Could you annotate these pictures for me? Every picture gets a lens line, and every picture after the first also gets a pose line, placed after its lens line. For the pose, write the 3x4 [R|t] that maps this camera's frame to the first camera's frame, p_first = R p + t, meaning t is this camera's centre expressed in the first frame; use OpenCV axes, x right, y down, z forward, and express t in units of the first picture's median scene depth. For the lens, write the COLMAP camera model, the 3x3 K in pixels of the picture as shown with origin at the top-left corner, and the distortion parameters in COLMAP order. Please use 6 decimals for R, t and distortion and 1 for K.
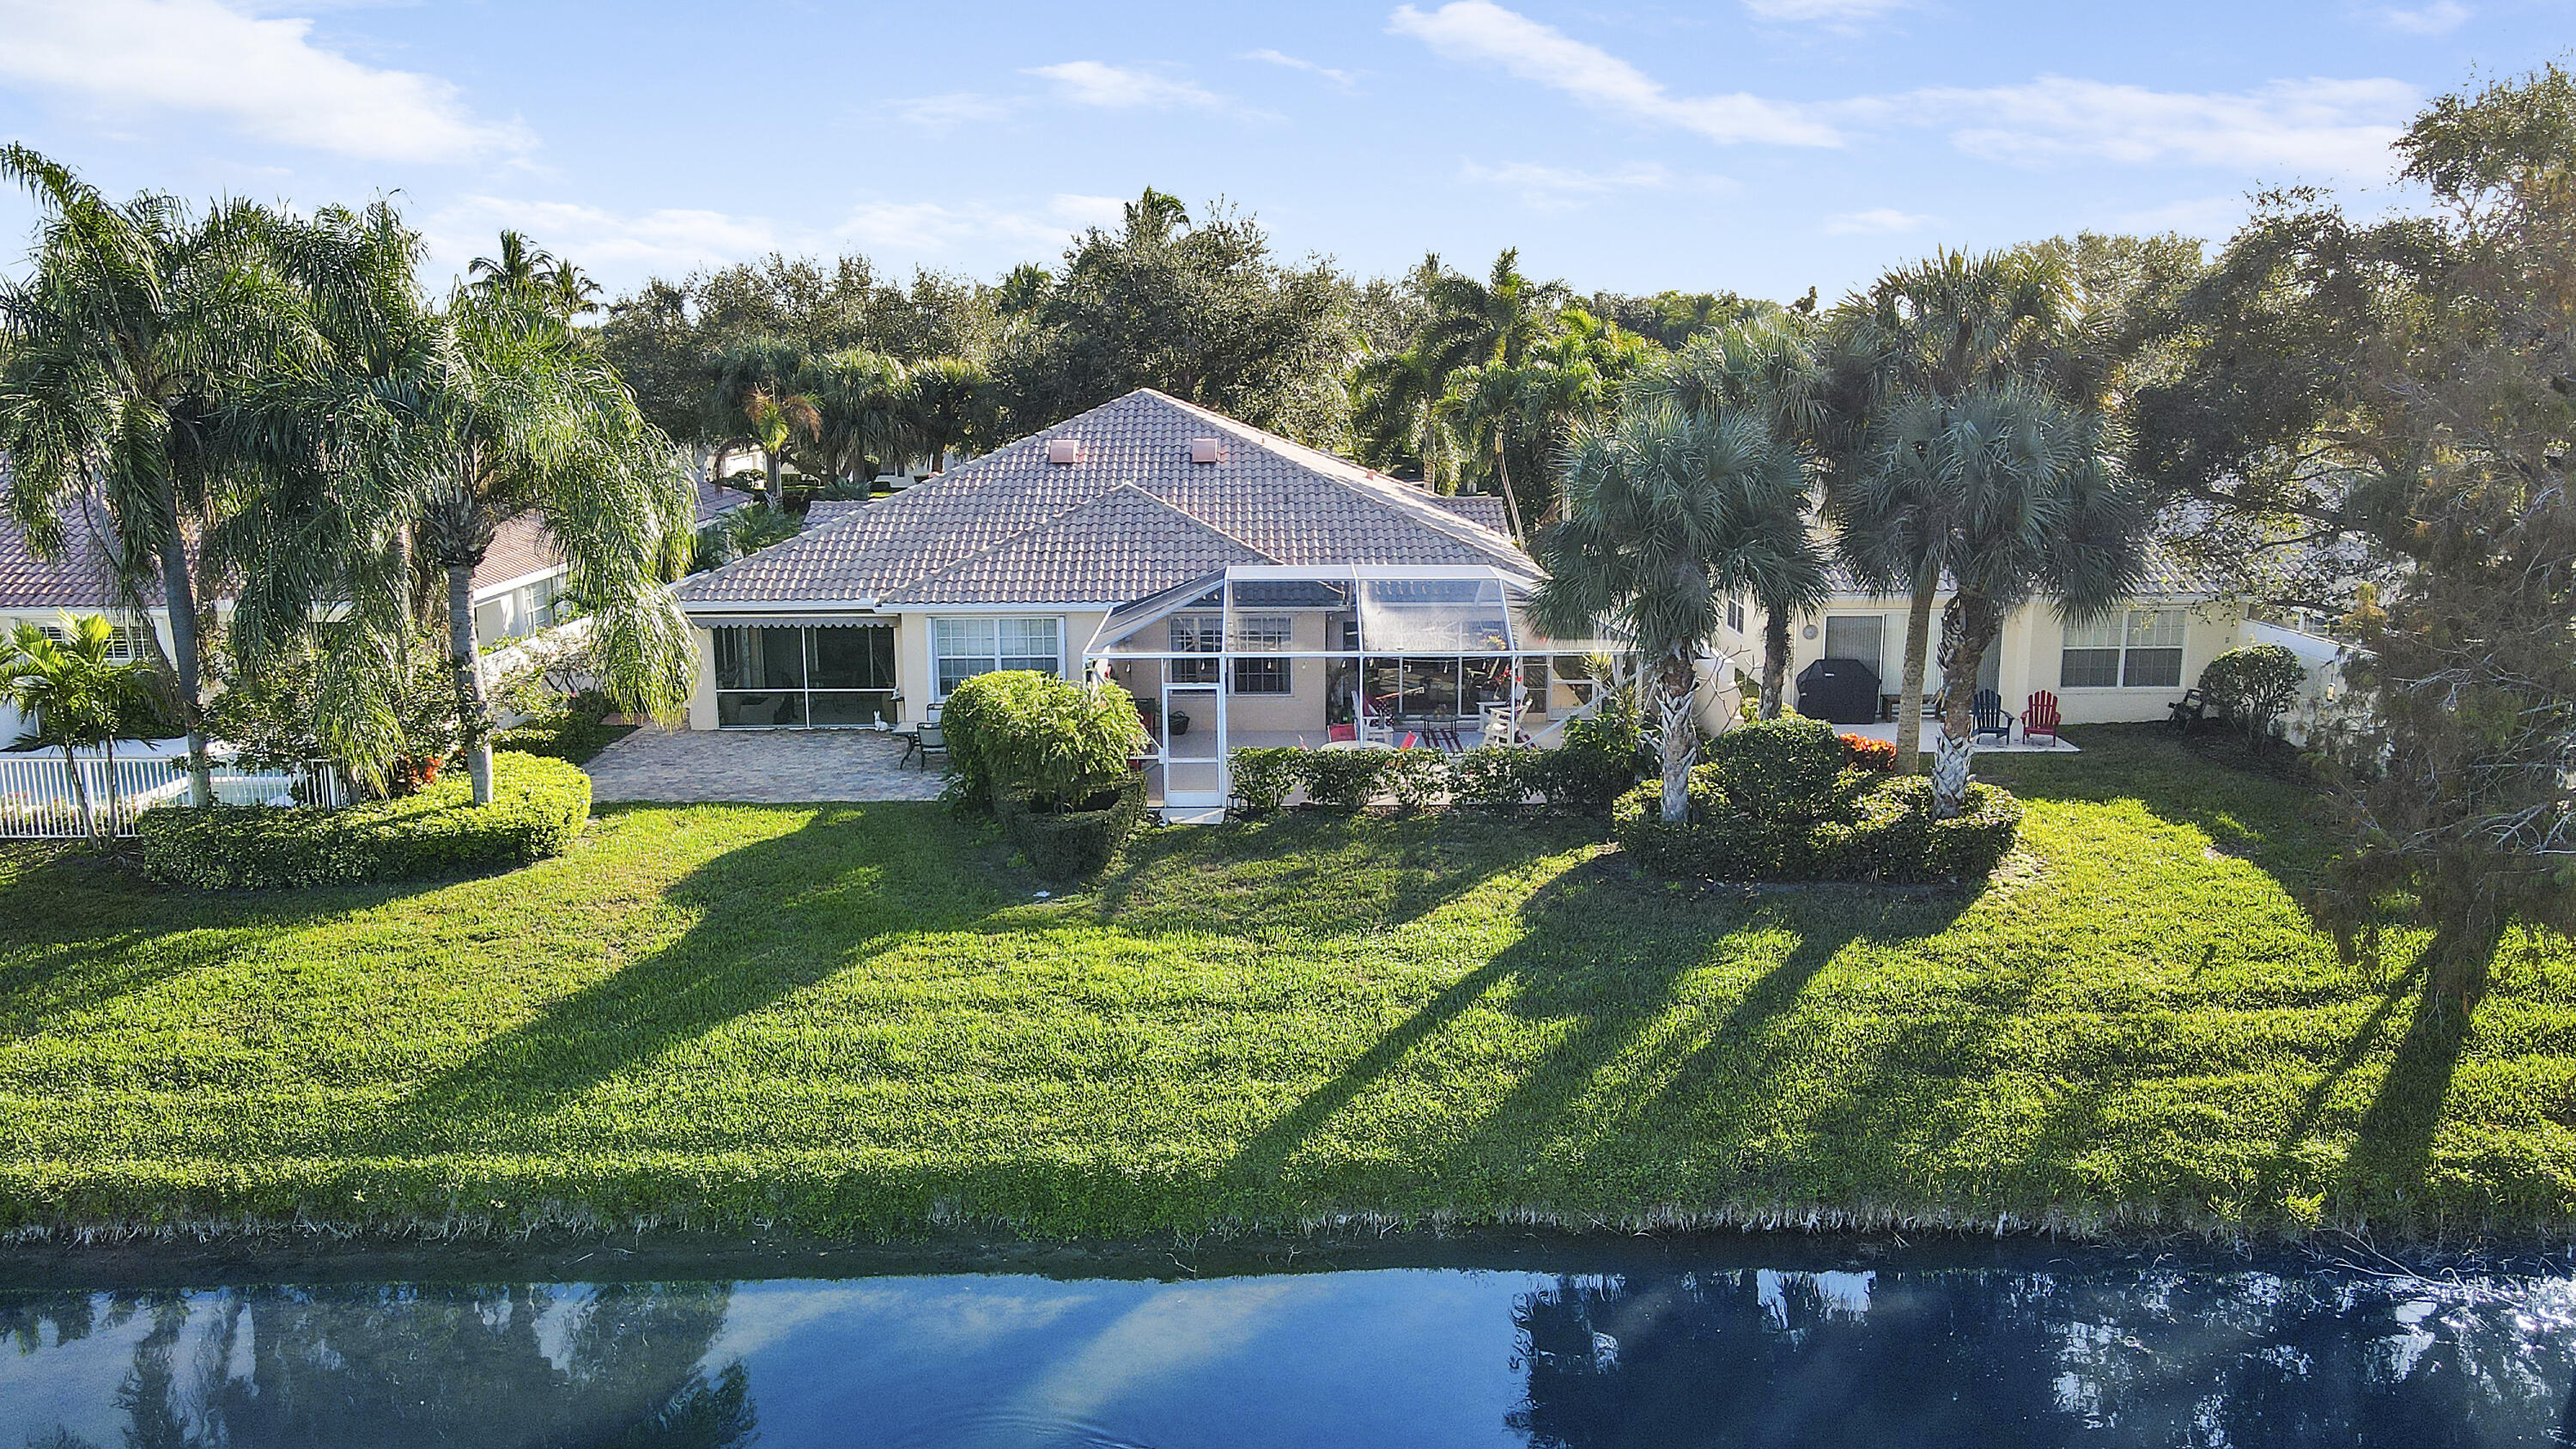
lens RADIAL K [[1924.3, 0, 1288.0], [0, 1924.3, 724.5], [0, 0, 1]] dist [-0.003228, 0.037783]
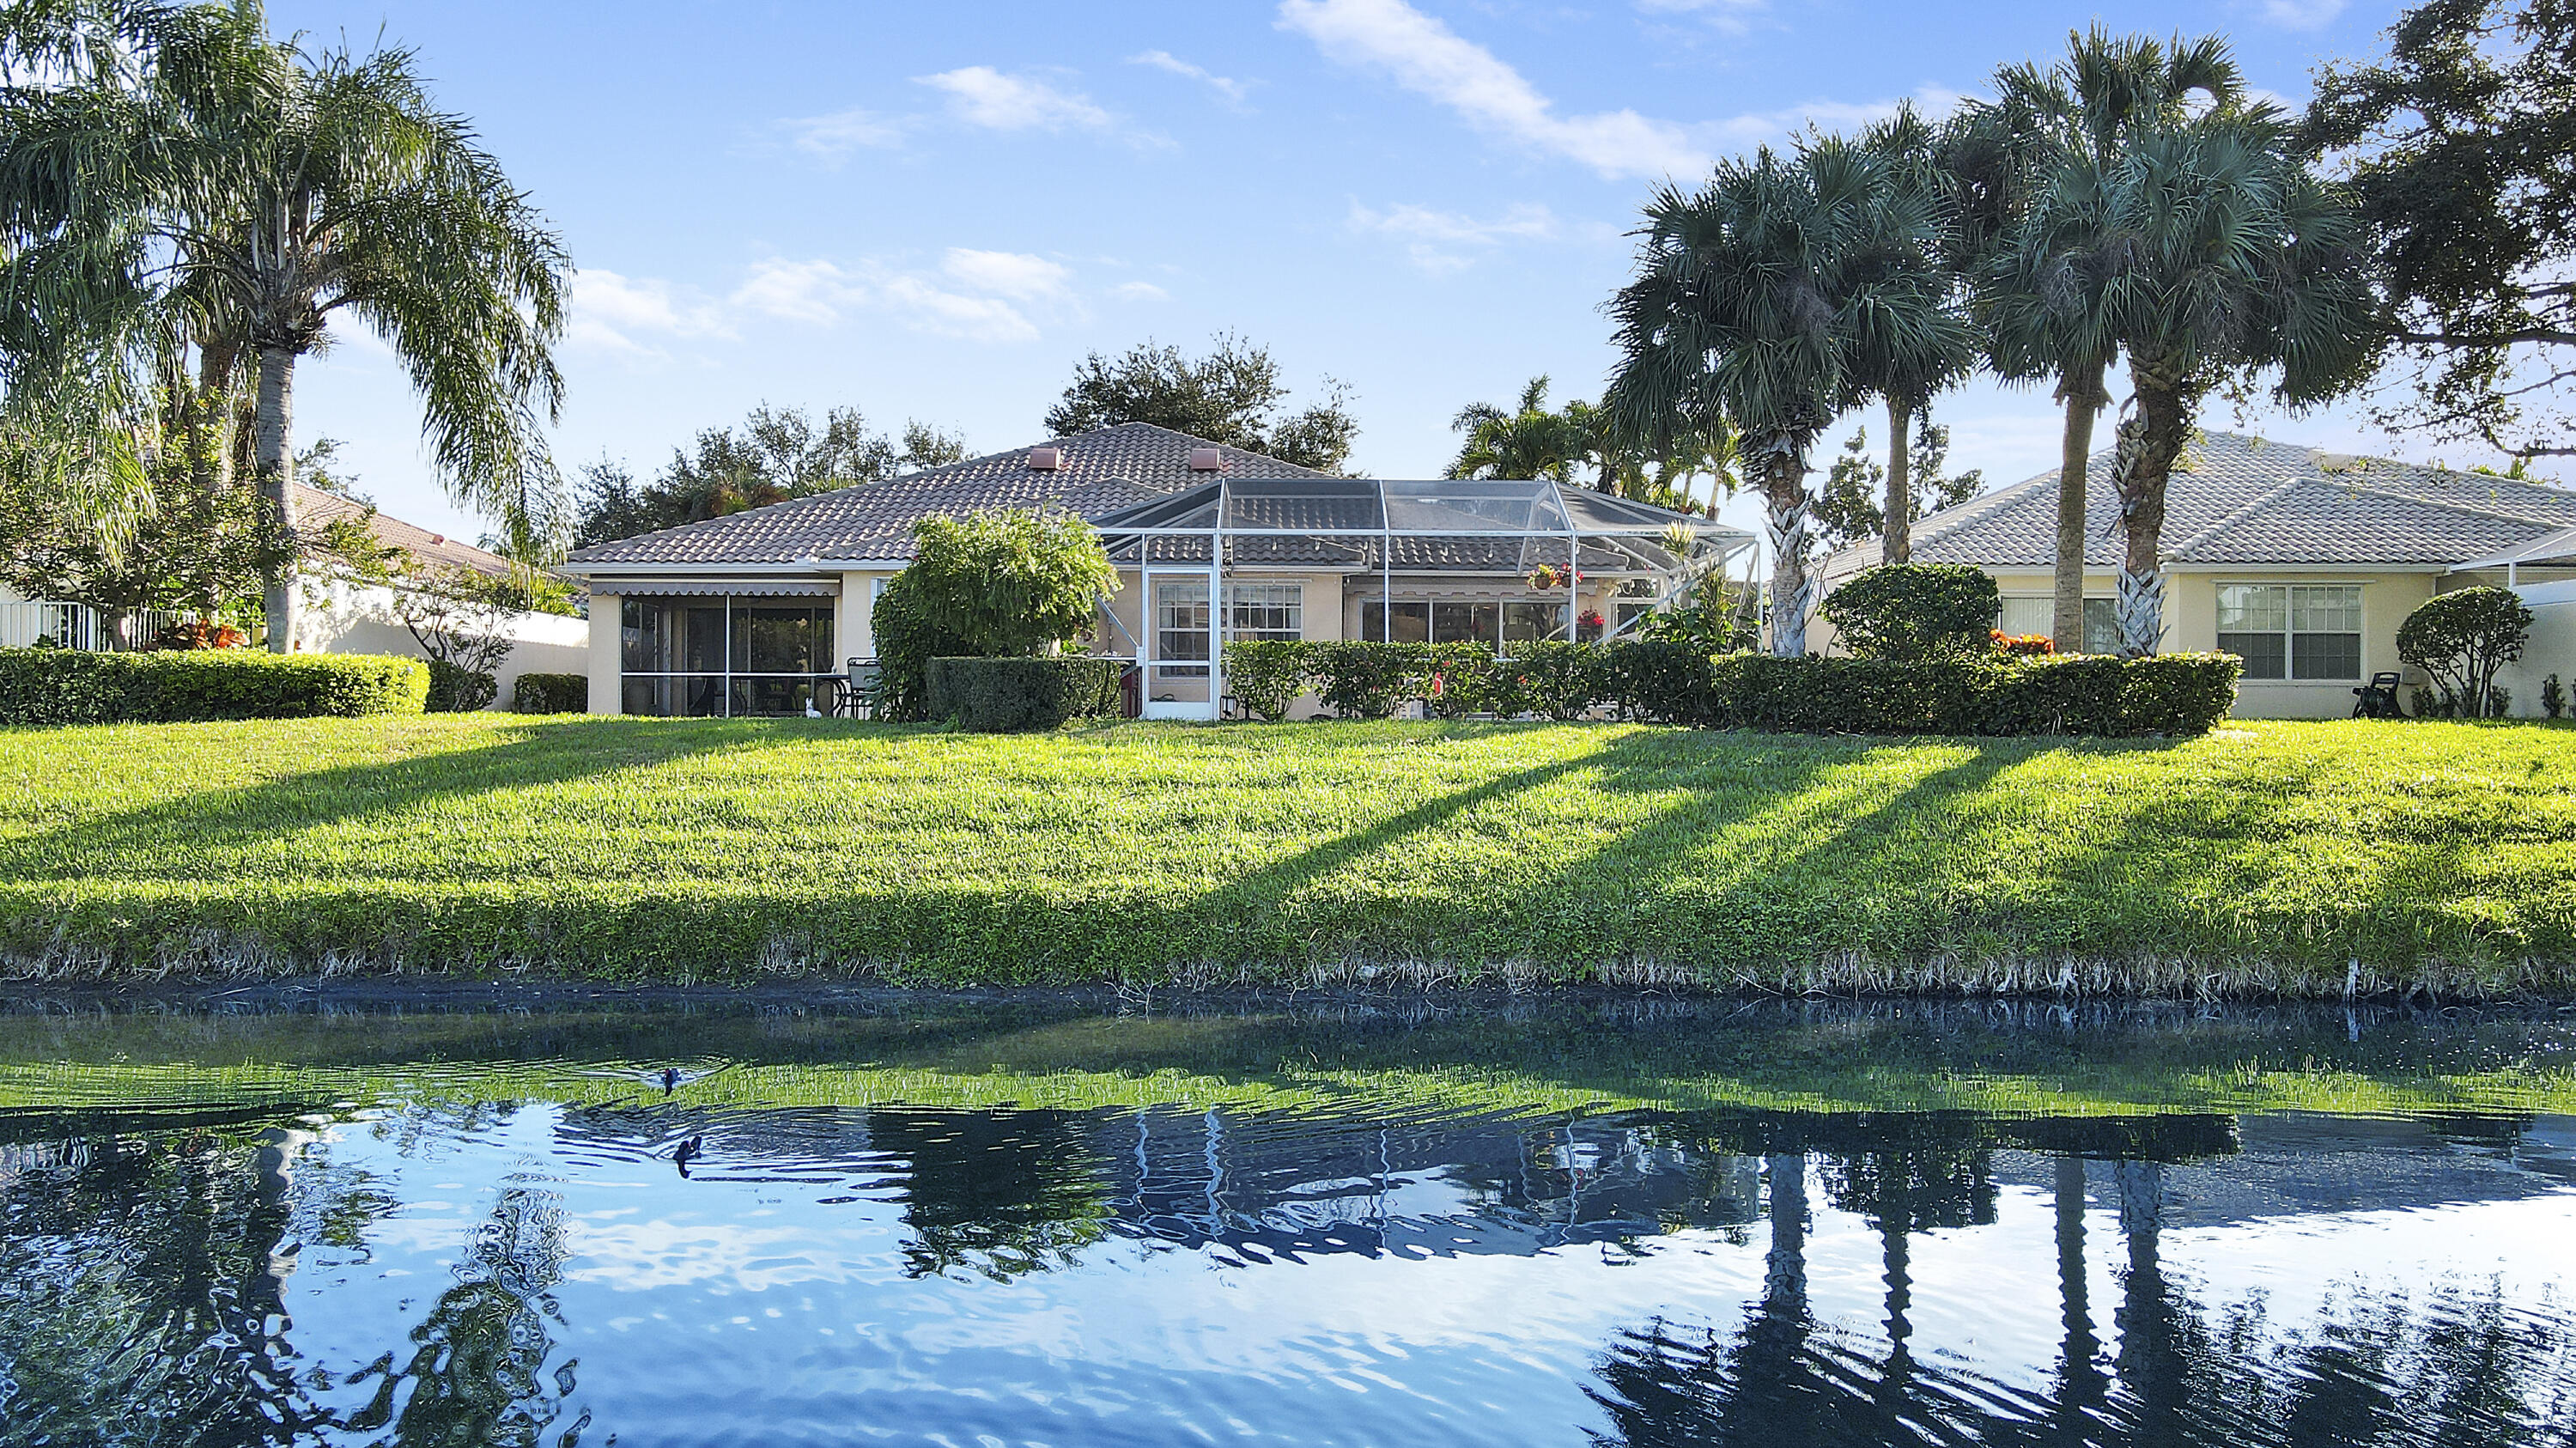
lens RADIAL K [[1924.2, 0, 1288.0], [0, 1924.2, 724.0], [0, 0, 1]] dist [-0.003228, 0.037783]
pose [[0.999939, 0.008699, -0.006834, 0.003151], [-0.009896, 0.979520, -0.201101, 0.285264], [0.004945, 0.201157, 0.979547, 0.295045]]
